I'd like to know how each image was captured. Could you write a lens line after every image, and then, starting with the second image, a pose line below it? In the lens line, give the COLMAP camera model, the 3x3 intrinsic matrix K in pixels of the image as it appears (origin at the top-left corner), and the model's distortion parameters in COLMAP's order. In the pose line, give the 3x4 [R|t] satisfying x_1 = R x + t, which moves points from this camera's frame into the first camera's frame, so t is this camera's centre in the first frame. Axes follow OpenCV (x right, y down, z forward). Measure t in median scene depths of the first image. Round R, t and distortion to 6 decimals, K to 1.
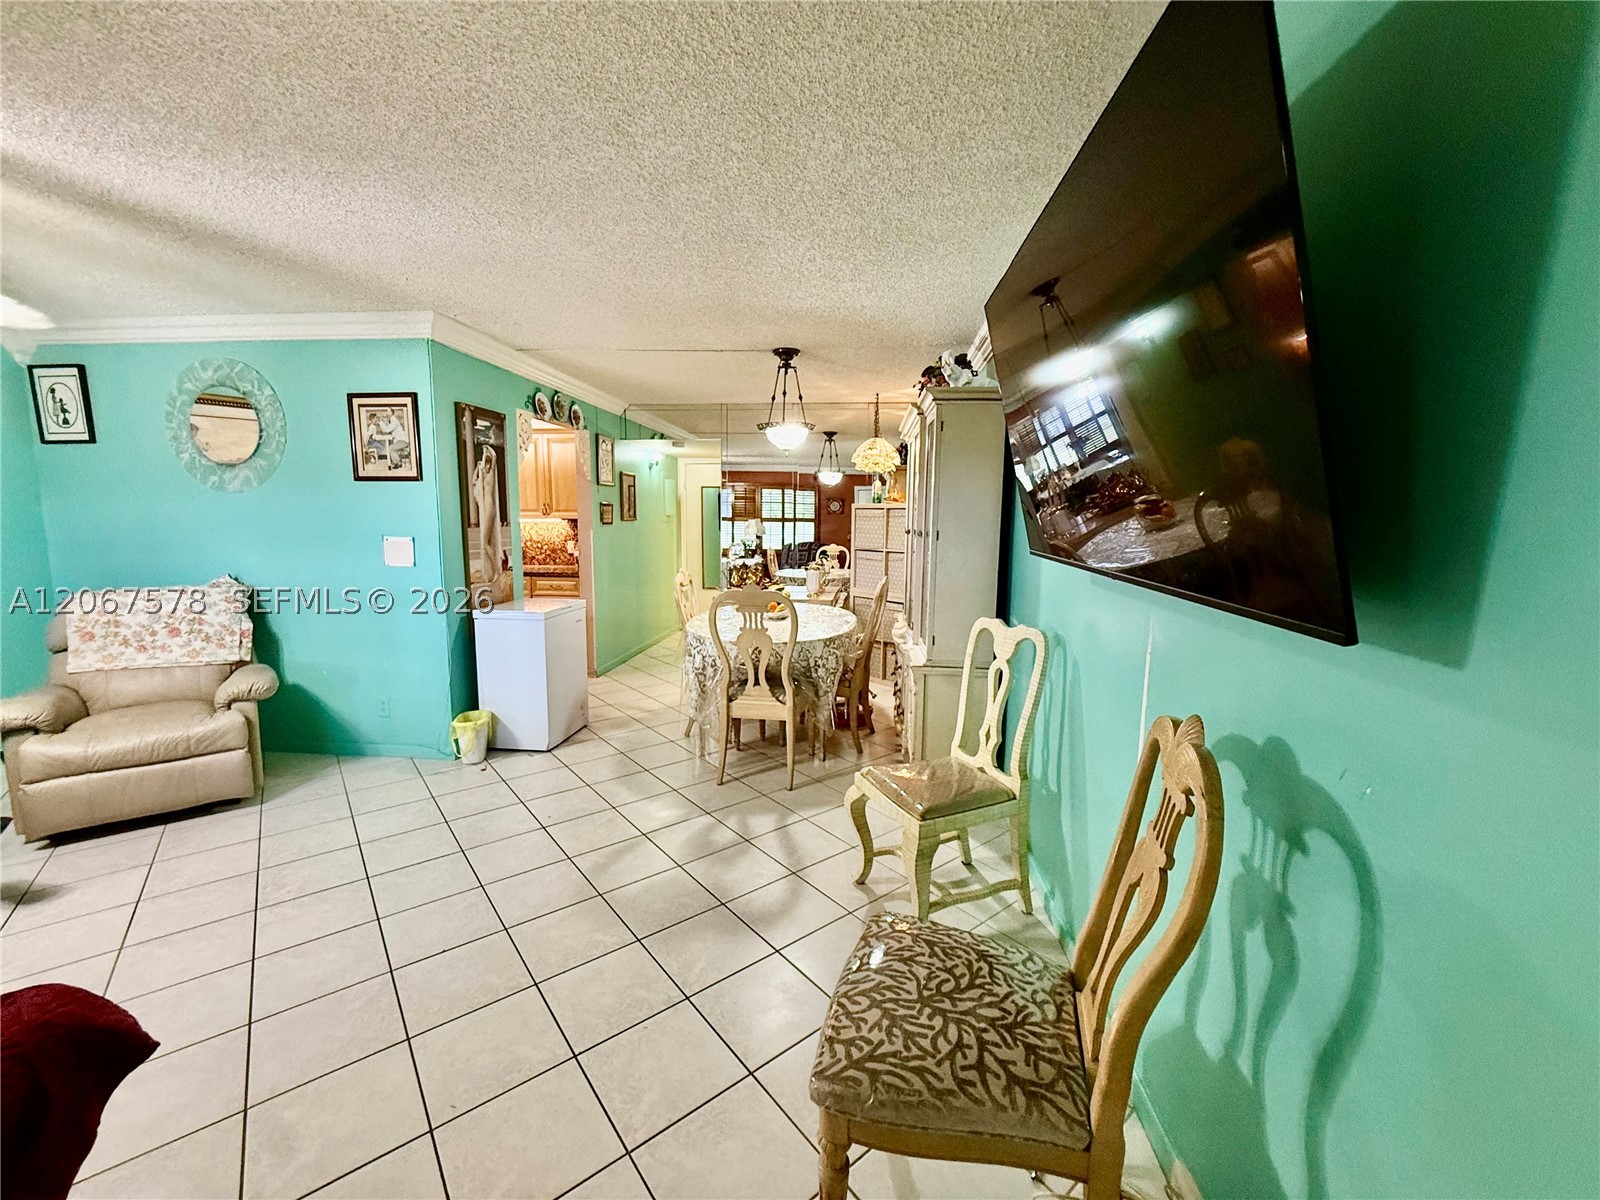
lens RADIAL K [[634.8, 0, 800.0], [0, 634.8, 600.0], [0, 0, 1]] dist [-0.004019, -0.000041]
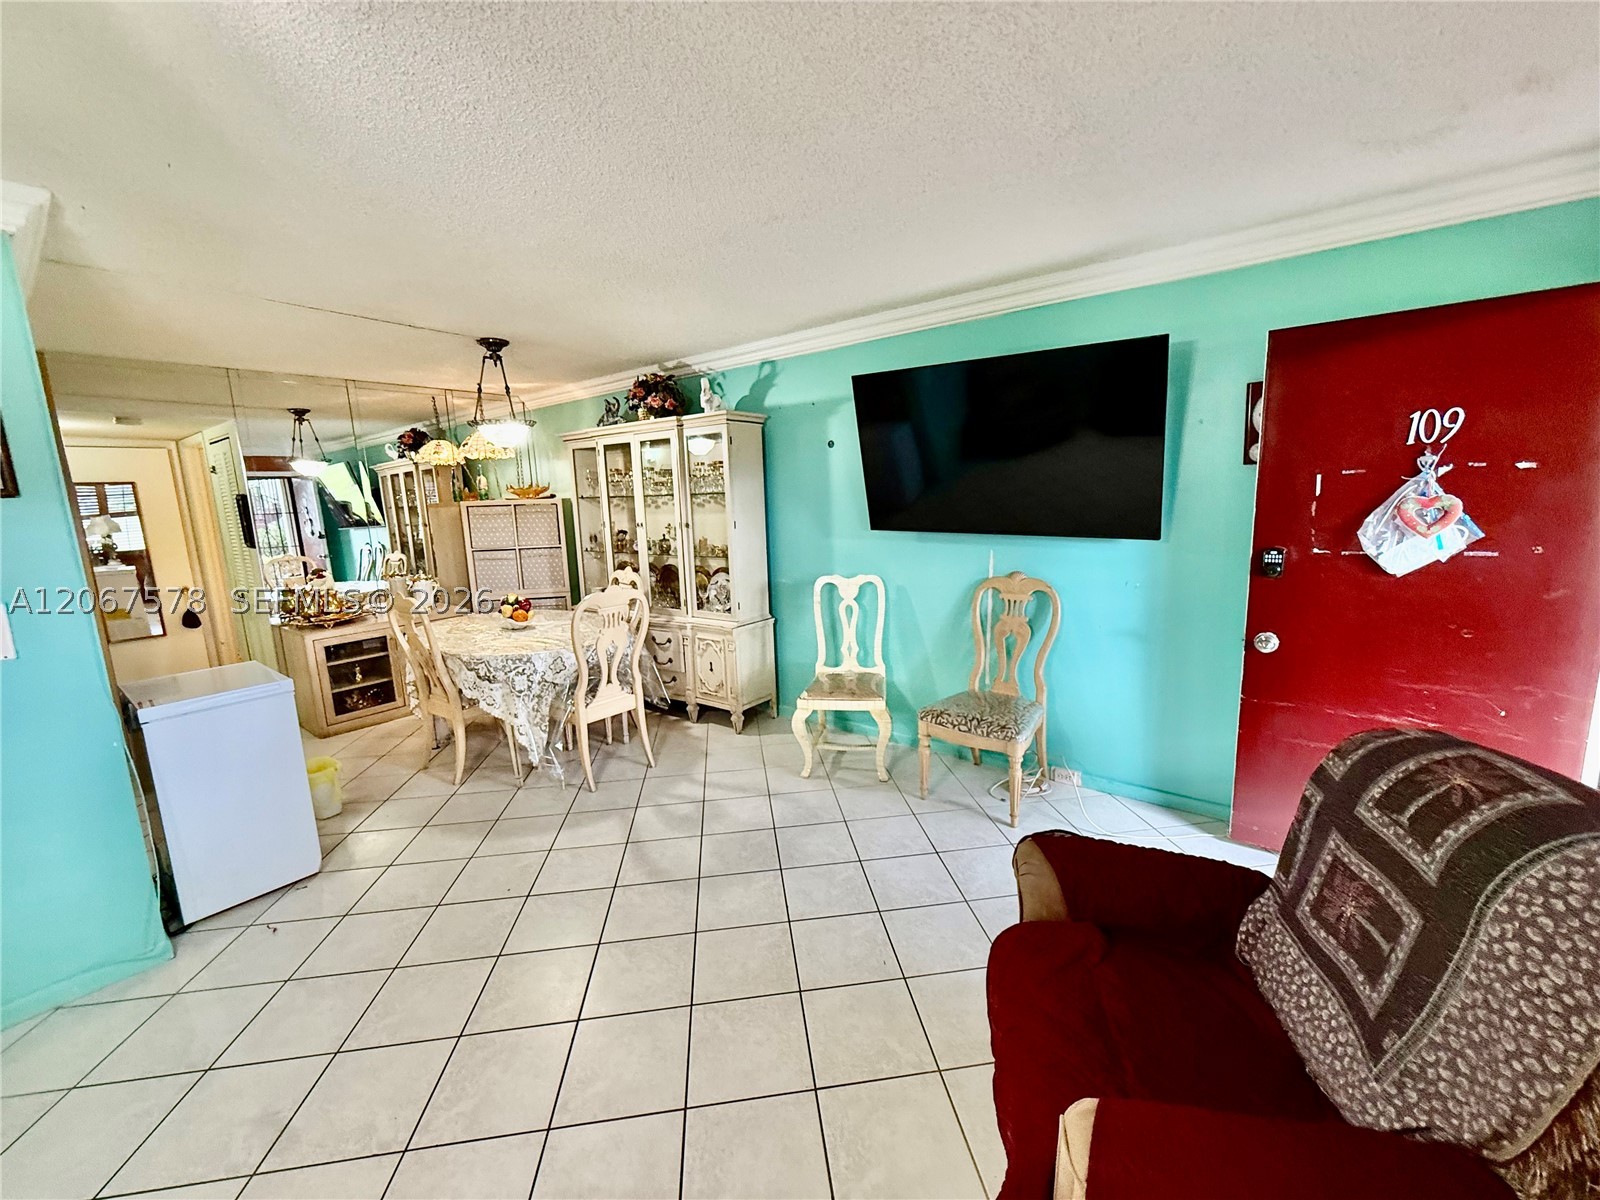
lens RADIAL K [[634.8, 0, 800.0], [0, 634.8, 600.0], [0, 0, 1]] dist [-0.004019, -0.000041]
pose [[0.523960, -0.169203, 0.834767, -0.686860], [0.145479, 0.983446, 0.108027, -0.060102], [-0.839227, 0.064839, 0.539902, 0.161691]]
